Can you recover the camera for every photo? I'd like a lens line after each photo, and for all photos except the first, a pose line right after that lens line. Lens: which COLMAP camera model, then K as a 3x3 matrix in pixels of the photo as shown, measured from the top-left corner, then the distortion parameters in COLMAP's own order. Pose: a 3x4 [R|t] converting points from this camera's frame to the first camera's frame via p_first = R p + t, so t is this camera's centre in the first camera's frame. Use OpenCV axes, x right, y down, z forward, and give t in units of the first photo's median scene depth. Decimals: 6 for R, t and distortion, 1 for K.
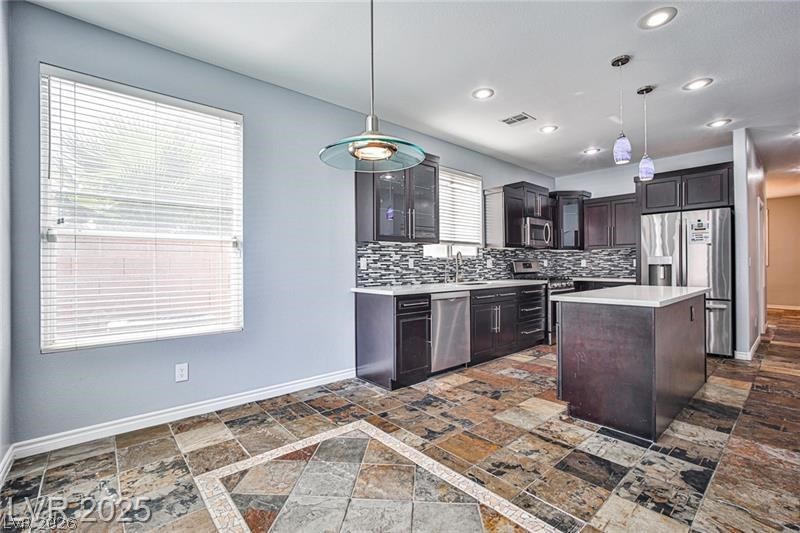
lens RADIAL K [[356.6, 0, 400.2], [0, 356.6, 265.2], [0, 0, 1]] dist [-0.041334, 0.015423]
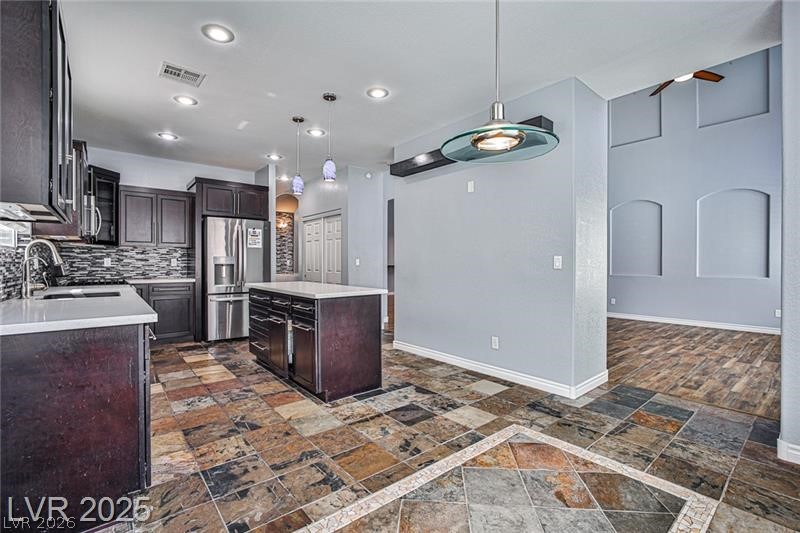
lens RADIAL K [[356.6, 0, 400.2], [0, 356.6, 265.2], [0, 0, 1]] dist [-0.041334, 0.015423]
pose [[0.023794, 0.001486, 0.999716, -0.648574], [-0.000937, 0.999998, -0.001464, 0.003910], [-0.999716, -0.000902, 0.023795, 0.791913]]
